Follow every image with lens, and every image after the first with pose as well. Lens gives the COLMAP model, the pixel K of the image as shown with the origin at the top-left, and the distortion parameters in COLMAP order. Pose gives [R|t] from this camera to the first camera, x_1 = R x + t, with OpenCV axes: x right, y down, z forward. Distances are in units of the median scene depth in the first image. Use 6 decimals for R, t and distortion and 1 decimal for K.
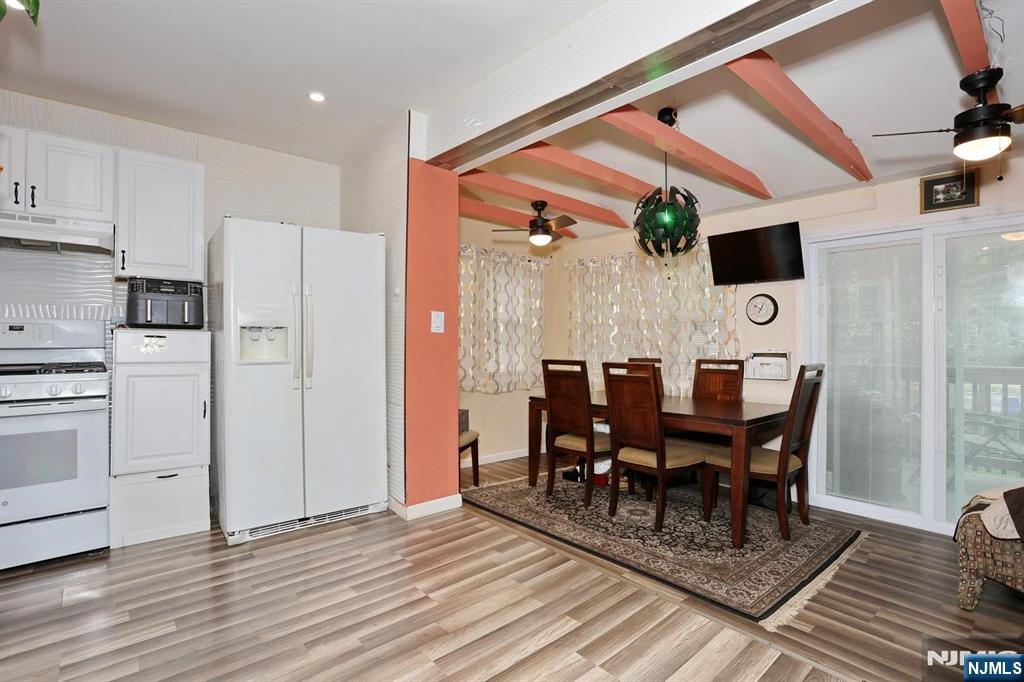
lens RADIAL K [[497.3, 0, 508.8], [0, 497.3, 339.4], [0, 0, 1]] dist [-0.073690, 0.031366]
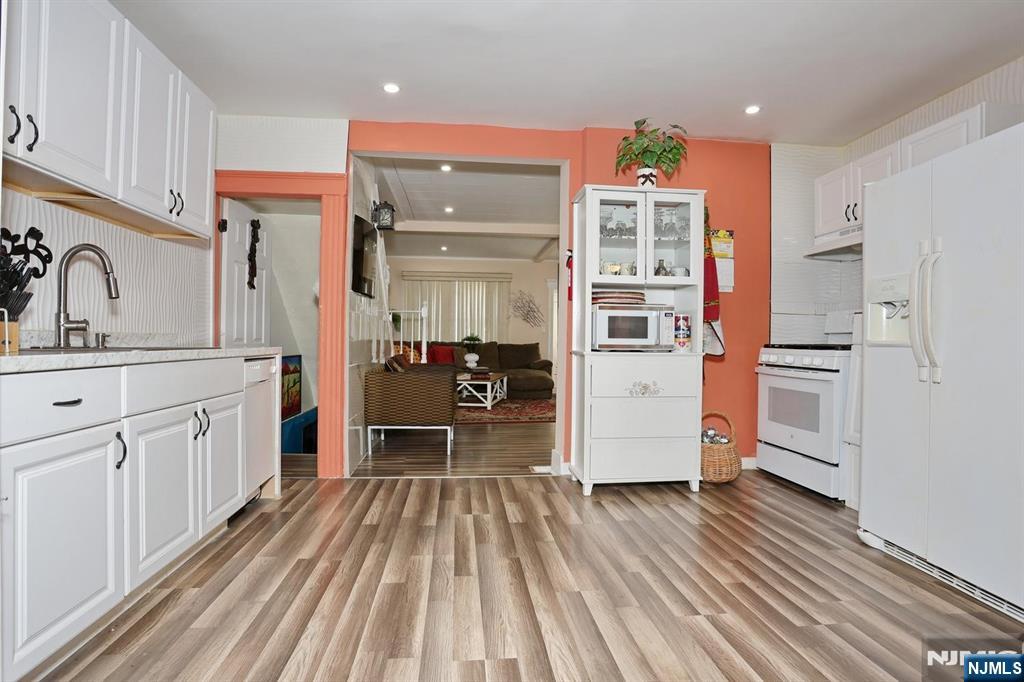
lens RADIAL K [[497.3, 0, 508.8], [0, 497.3, 339.4], [0, 0, 1]] dist [-0.073690, 0.031366]
pose [[-0.573006, -0.006578, -0.819524, 0.447801], [-0.010754, 0.999942, -0.000506, 0.037860], [0.819480, 0.008523, -0.573044, 0.767369]]
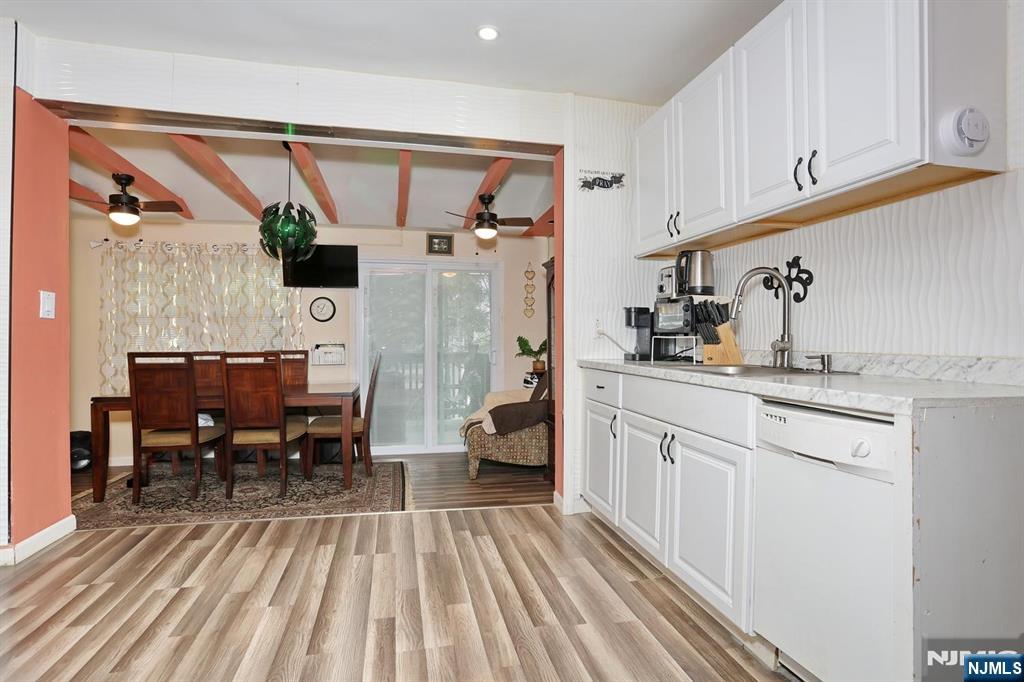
lens RADIAL K [[497.3, 0, 508.8], [0, 497.3, 339.4], [0, 0, 1]] dist [-0.073690, 0.031366]
pose [[0.469124, 0.001783, 0.883130, -0.451845], [-0.002652, 0.999996, -0.000610, 0.018310], [-0.883128, -0.002055, 0.469127, -0.015583]]
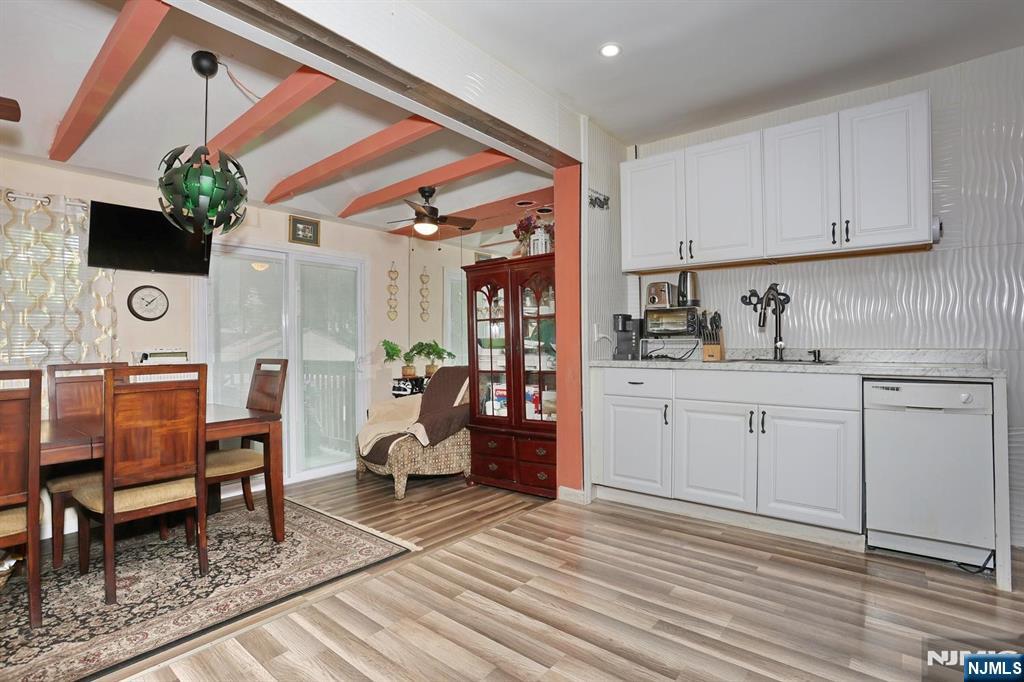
lens RADIAL K [[497.3, 0, 508.8], [0, 497.3, 339.4], [0, 0, 1]] dist [-0.073690, 0.031366]
pose [[-0.175324, 0.009533, 0.984465, -0.540677], [0.007349, 0.999938, -0.008374, 0.019072], [-0.984483, 0.005767, -0.175383, 0.626084]]
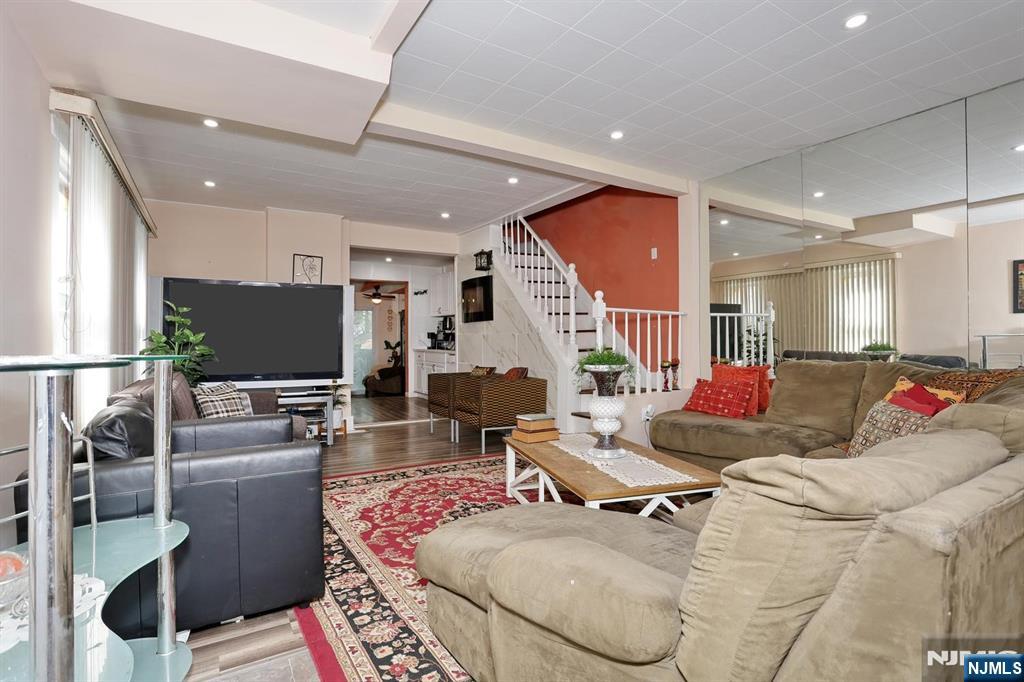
lens RADIAL K [[497.3, 0, 508.8], [0, 497.3, 339.4], [0, 0, 1]] dist [-0.073690, 0.031366]
pose [[0.160336, -0.000487, 0.987062, -2.343886], [0.000572, 1.000000, 0.000400, -0.000950], [-0.987062, 0.000500, 0.160336, -0.713689]]
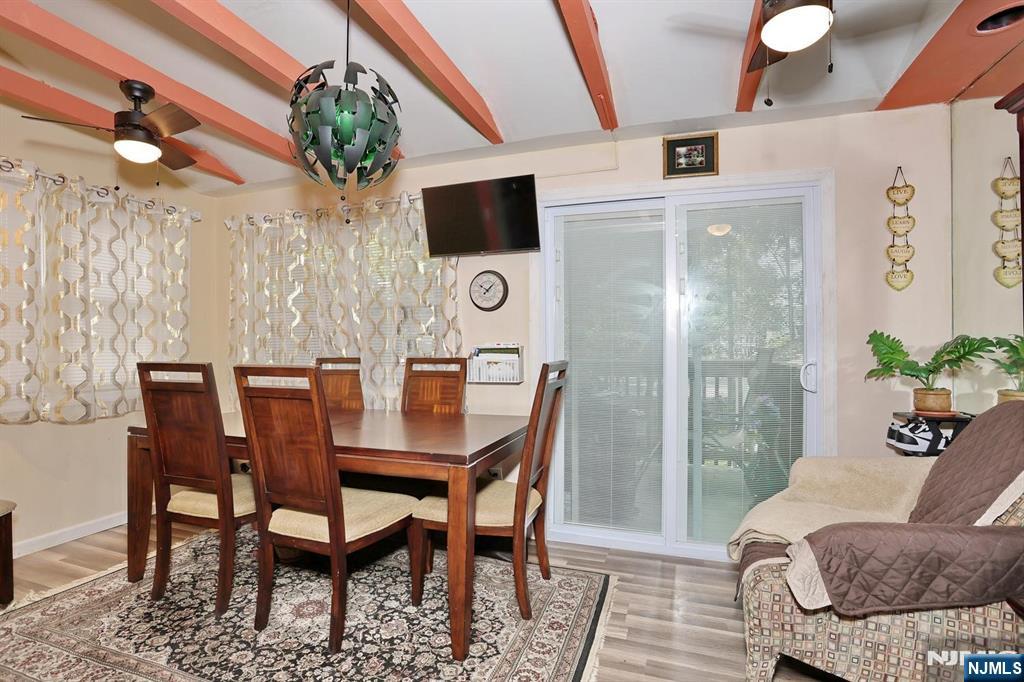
lens RADIAL K [[497.3, 0, 508.8], [0, 497.3, 339.4], [0, 0, 1]] dist [-0.073690, 0.031366]
pose [[0.865224, -0.000800, 0.501385, 0.190169], [0.001107, 0.999999, -0.000314, 0.017410], [-0.501385, 0.000826, 0.865224, 0.381201]]
